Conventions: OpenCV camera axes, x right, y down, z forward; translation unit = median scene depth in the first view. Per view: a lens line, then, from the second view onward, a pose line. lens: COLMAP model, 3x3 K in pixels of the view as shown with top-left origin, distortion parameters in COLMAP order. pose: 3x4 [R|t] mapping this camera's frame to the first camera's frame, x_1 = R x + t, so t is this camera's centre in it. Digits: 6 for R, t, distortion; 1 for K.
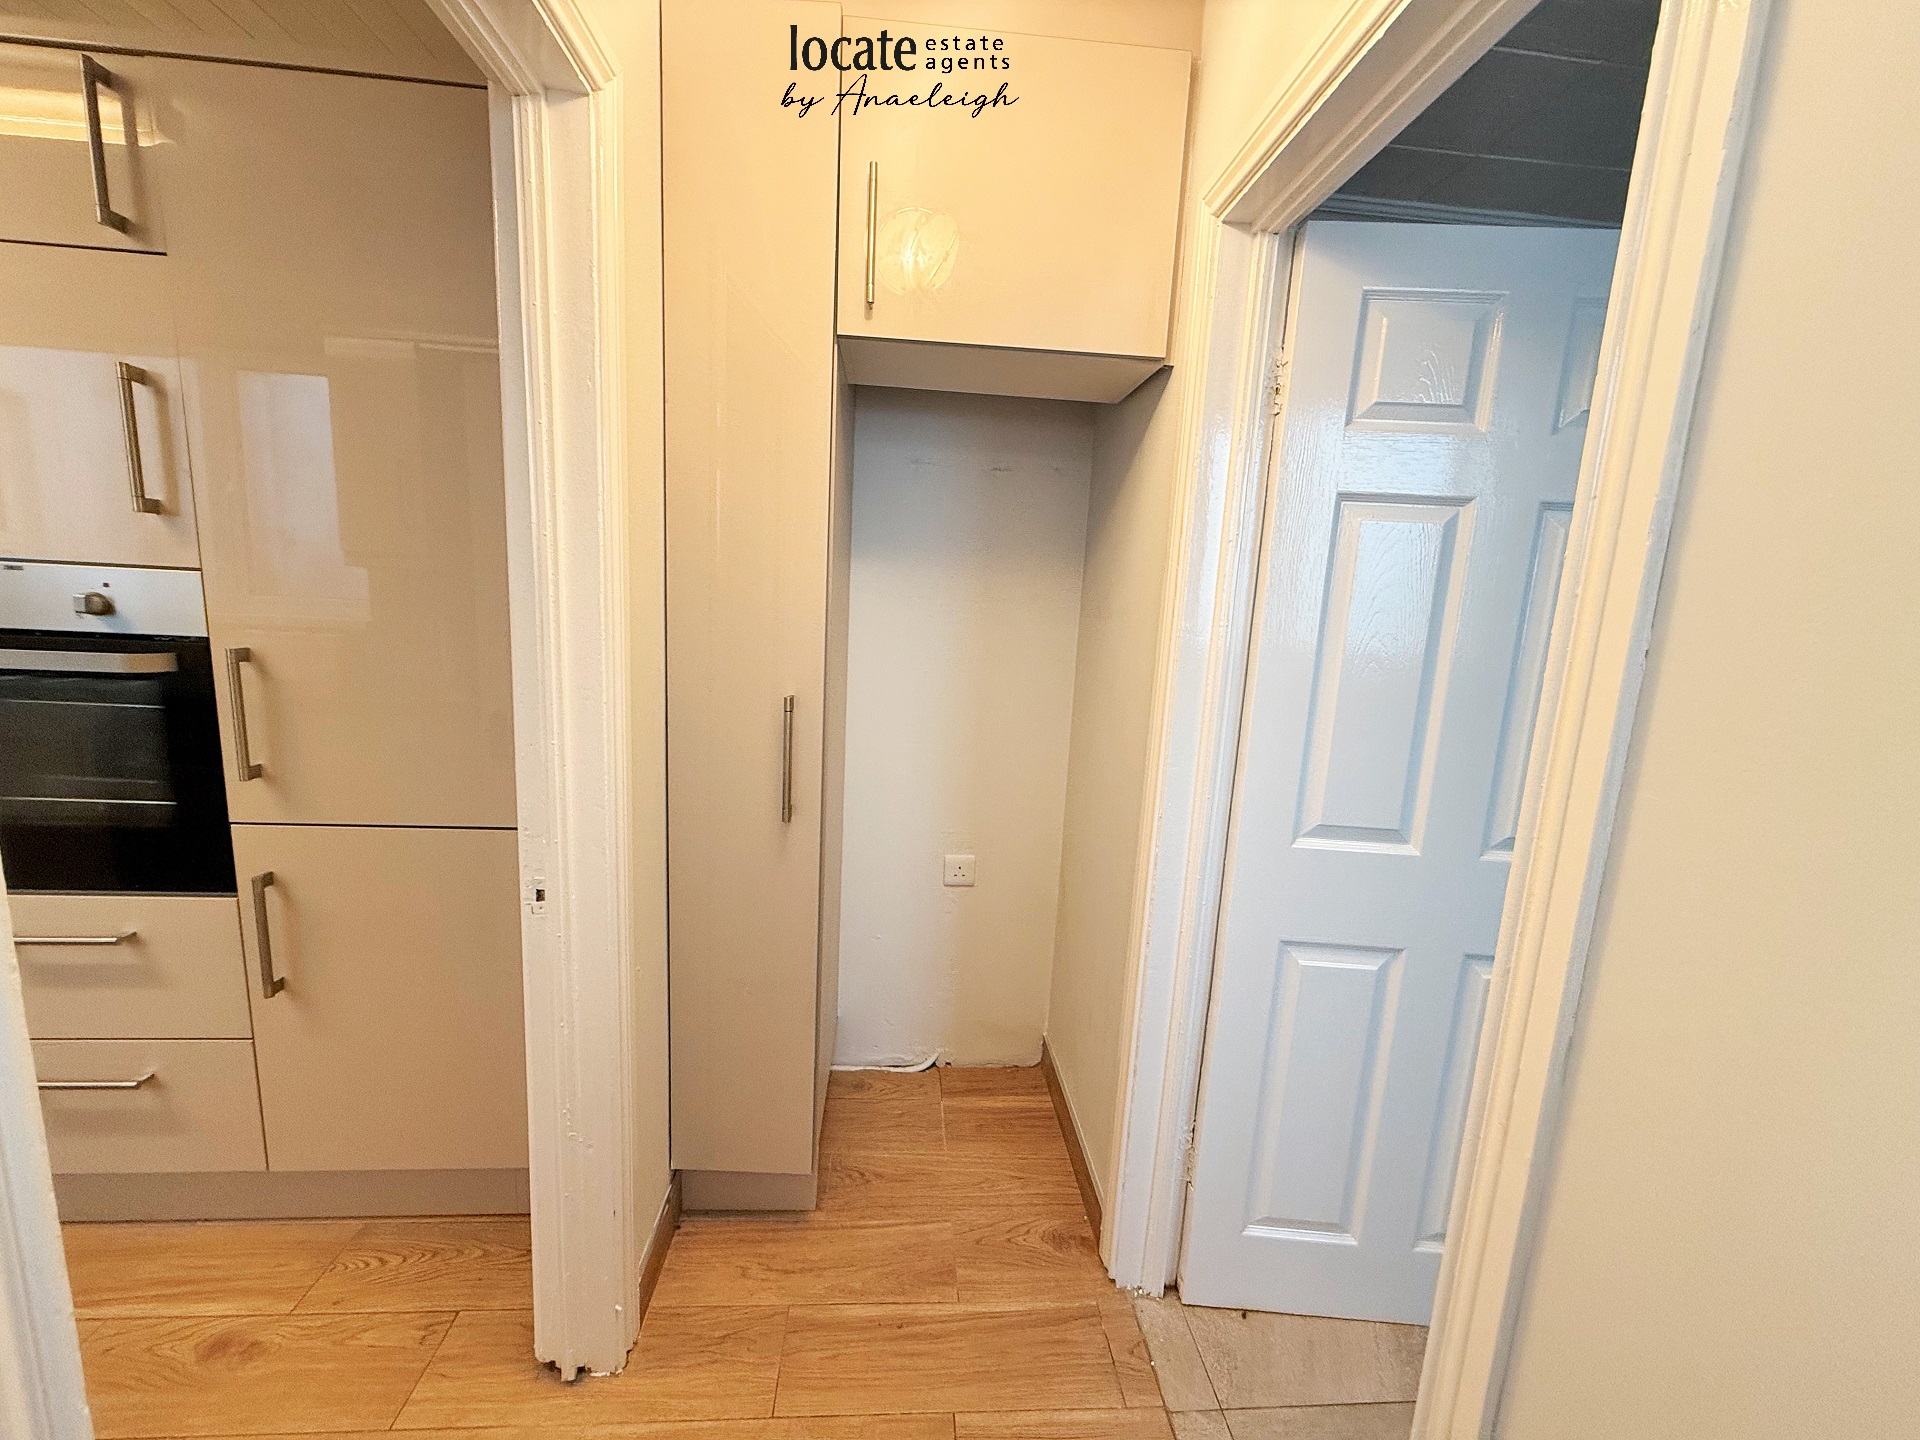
lens RADIAL K [[761.9, 0, 959.1], [0, 761.9, 719.7], [0, 0, 1]] dist [-0.000913, 0.000258]
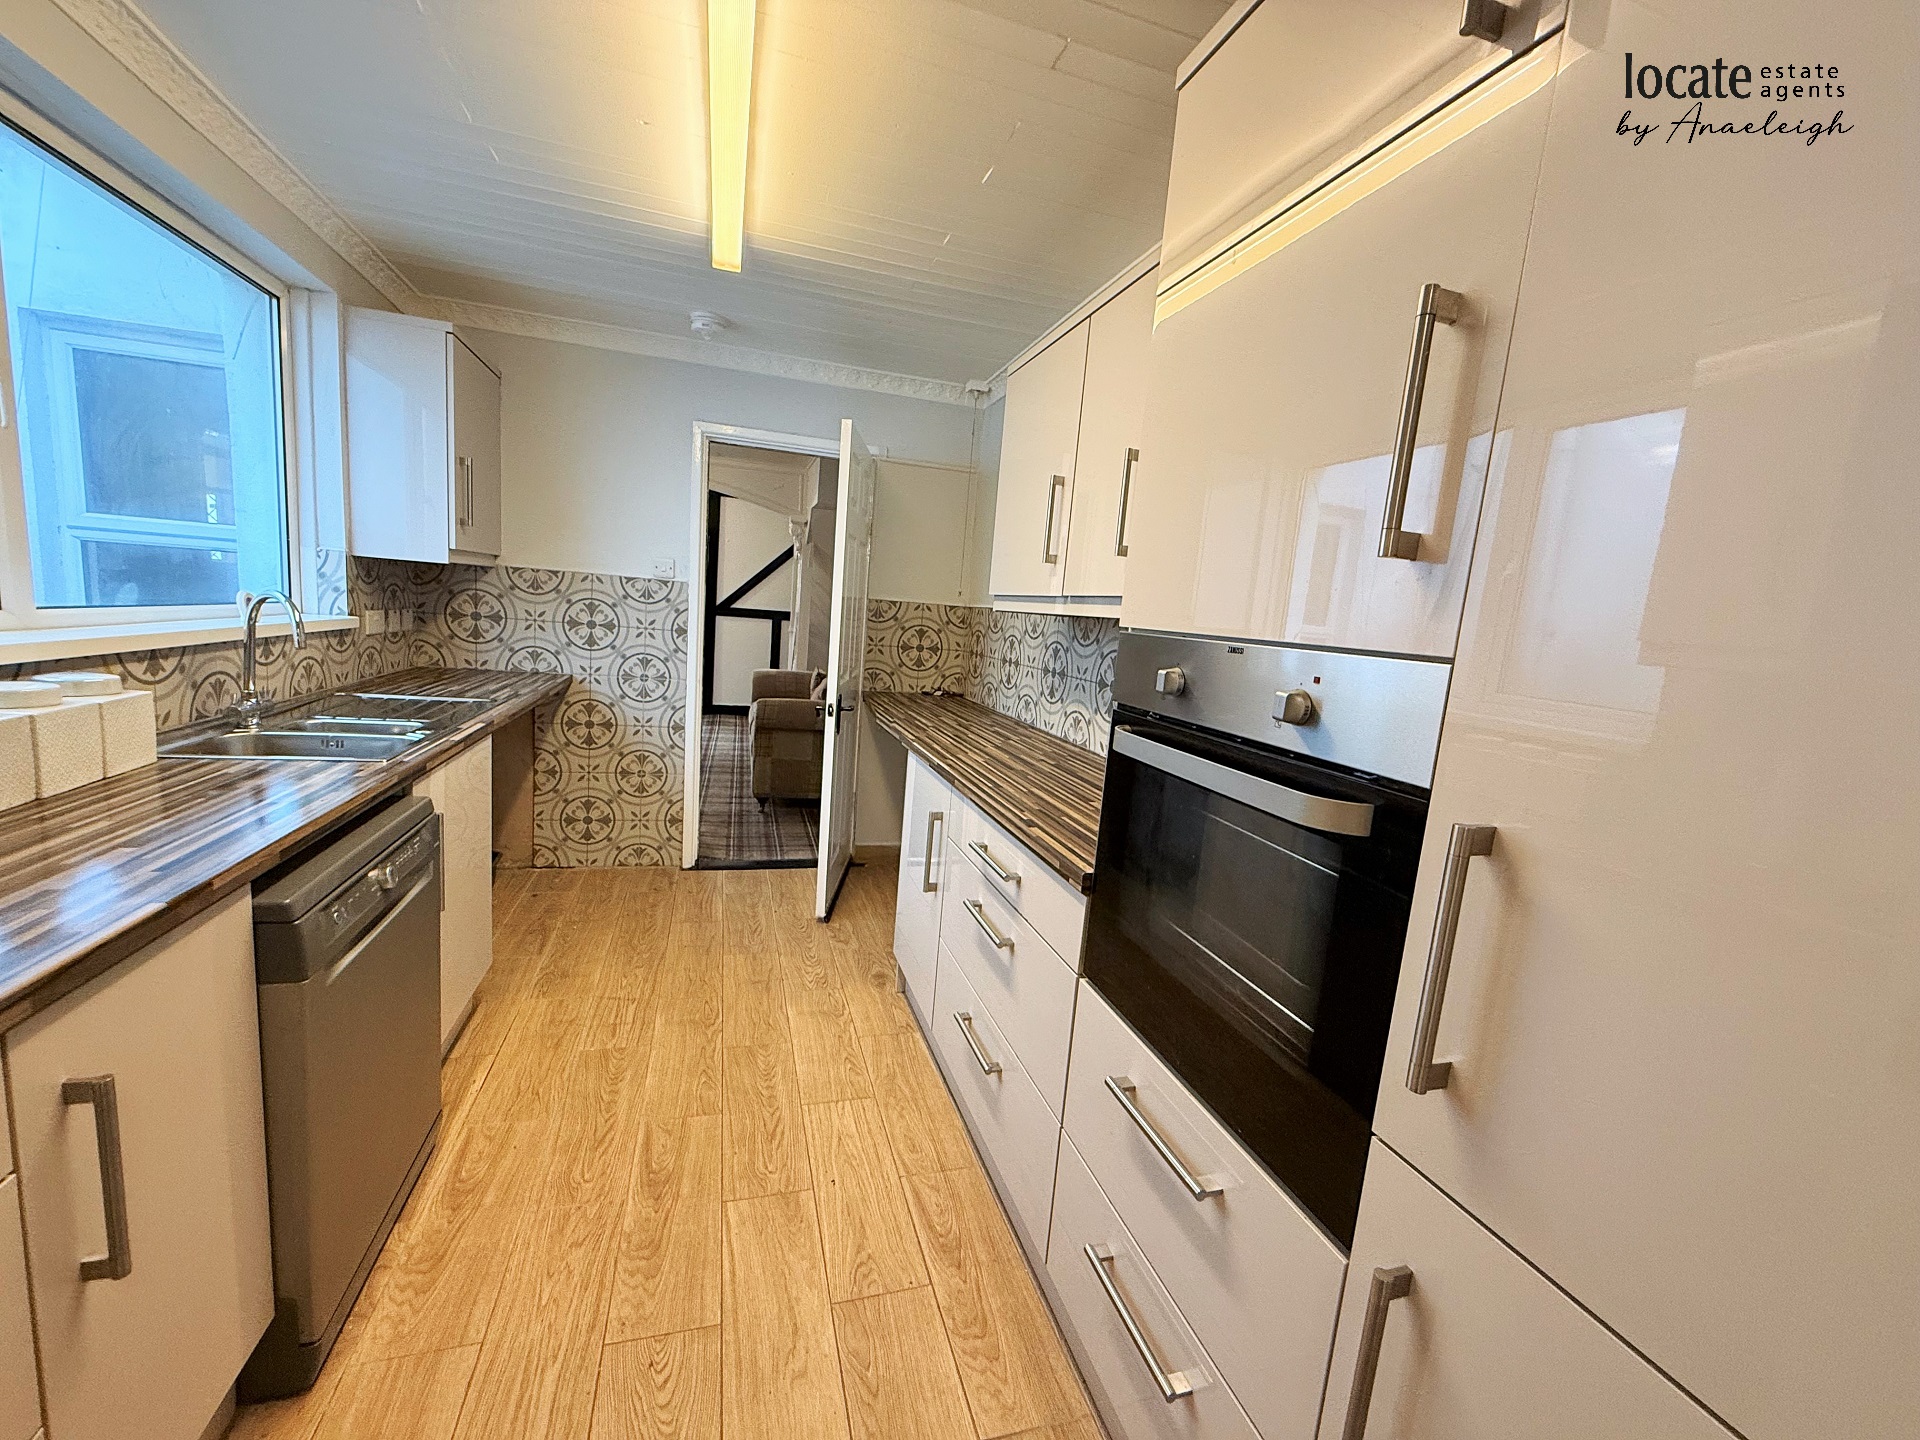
lens RADIAL K [[761.9, 0, 947.6], [0, 761.9, 717.6], [0, 0, 1]] dist [-0.000913, 0.000258]
pose [[0.208543, 0.104878, -0.972374, -0.557336], [-0.227922, 0.972070, 0.055963, -0.110046], [0.951084, 0.209954, 0.226623, 0.561118]]
